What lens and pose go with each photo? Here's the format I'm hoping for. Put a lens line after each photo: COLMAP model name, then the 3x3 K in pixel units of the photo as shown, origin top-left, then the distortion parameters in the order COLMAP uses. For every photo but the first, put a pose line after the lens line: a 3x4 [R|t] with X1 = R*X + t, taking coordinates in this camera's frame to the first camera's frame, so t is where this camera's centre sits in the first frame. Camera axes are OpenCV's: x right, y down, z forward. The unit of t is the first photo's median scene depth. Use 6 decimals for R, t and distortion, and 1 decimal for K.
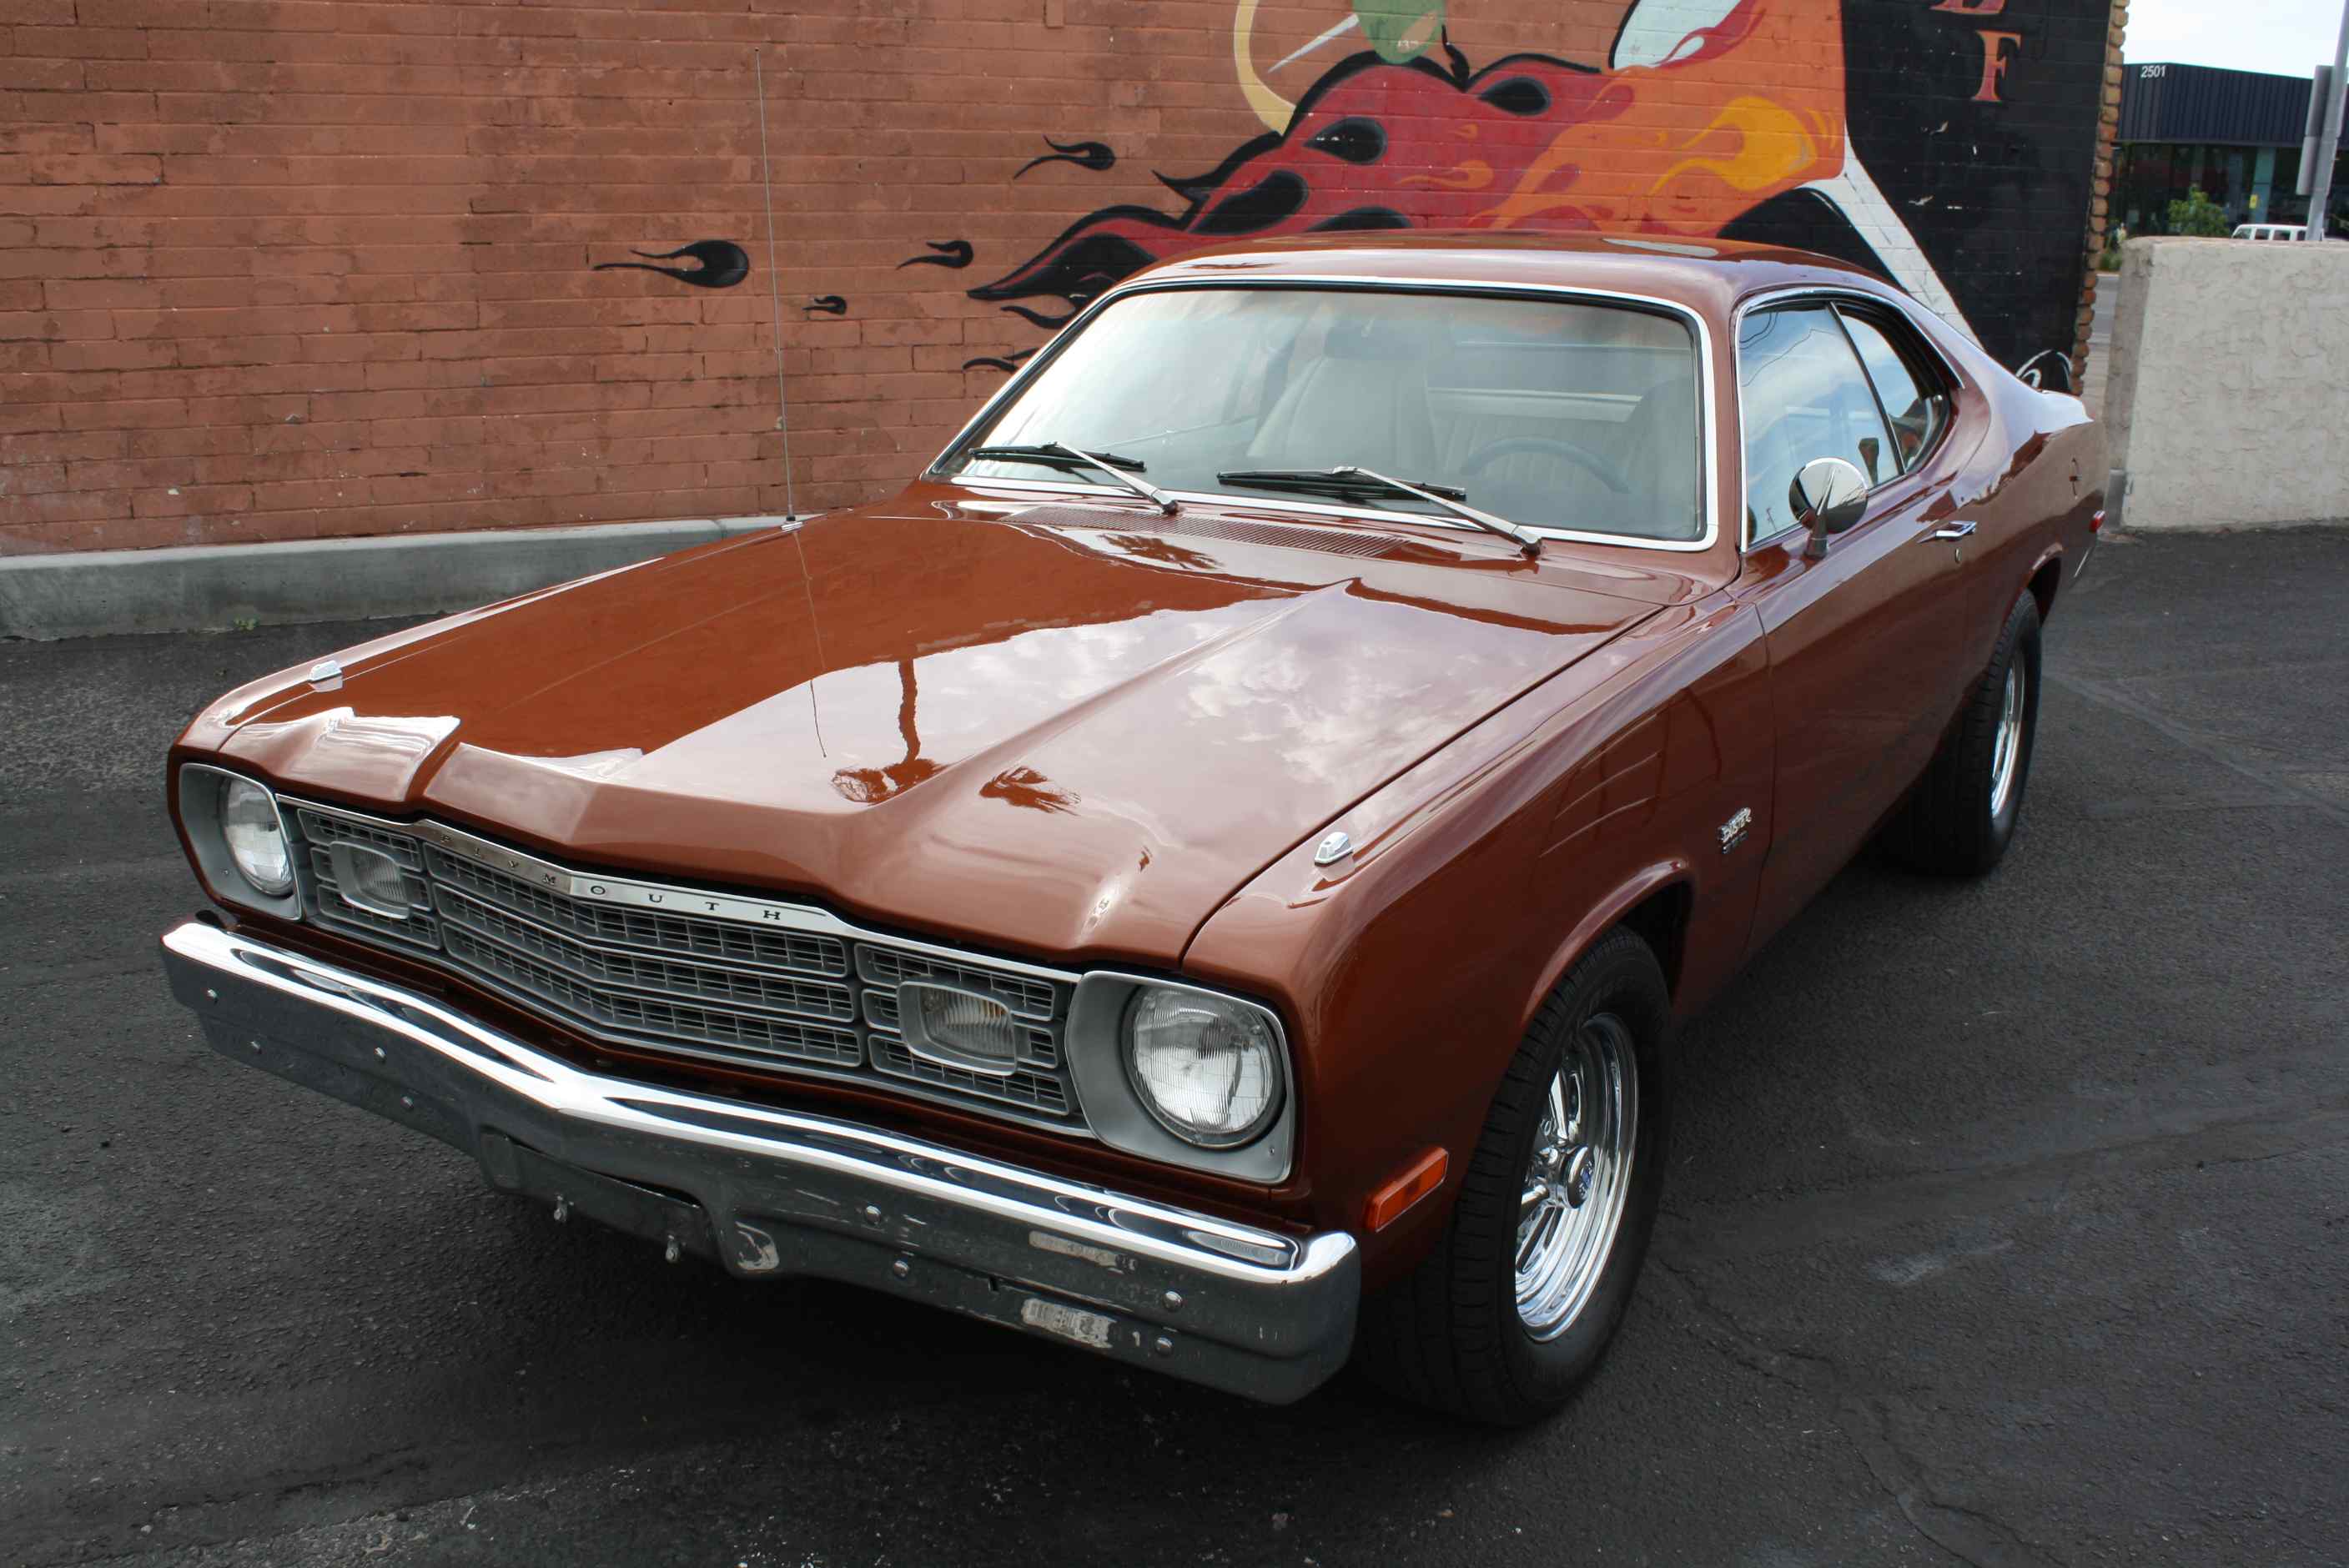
lens RADIAL K [[2155.9, 0, 1189.7], [0, 2155.9, 779.4], [0, 0, 1]] dist [-0.155236, 0.154122]
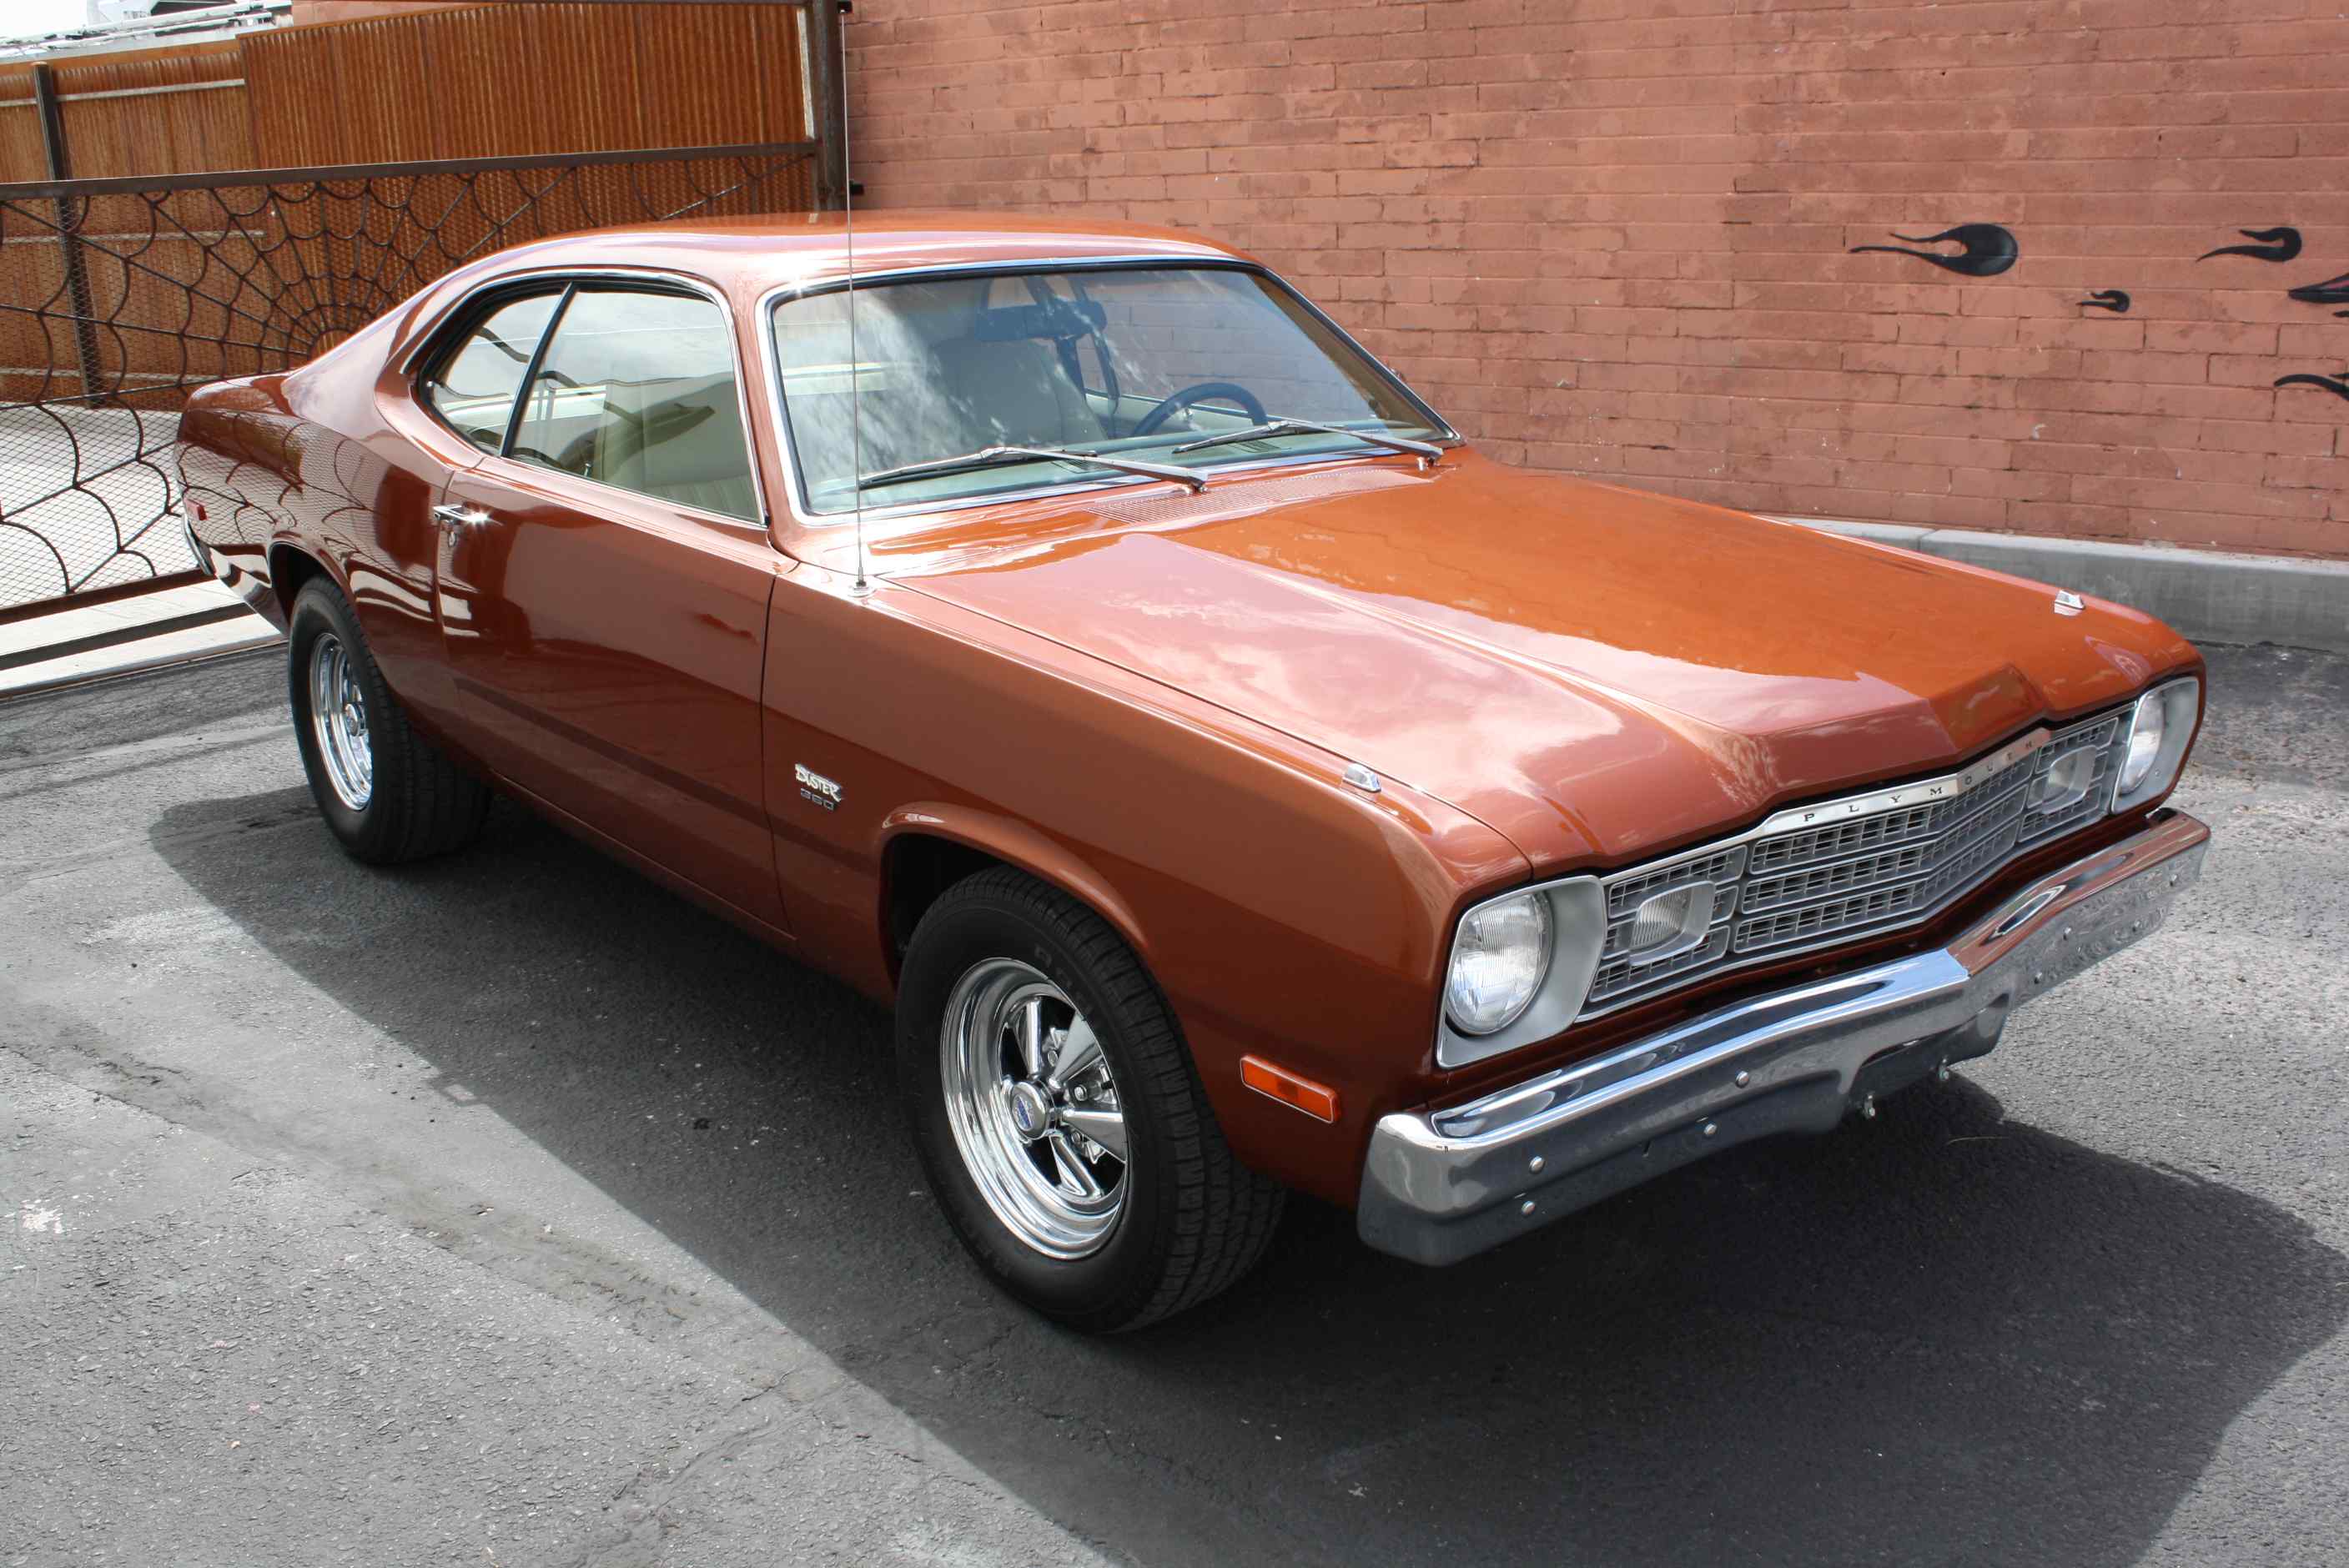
lens RADIAL K [[2179.6, 0, 1187.2], [0, 2179.6, 781.8], [0, 0, 1]] dist [-0.160954, 0.161215]
pose [[0.540976, 0.199385, -0.817063, 0.383097], [-0.190938, 0.975242, 0.111565, -0.058644], [0.819078, 0.095654, 0.565652, 0.235222]]
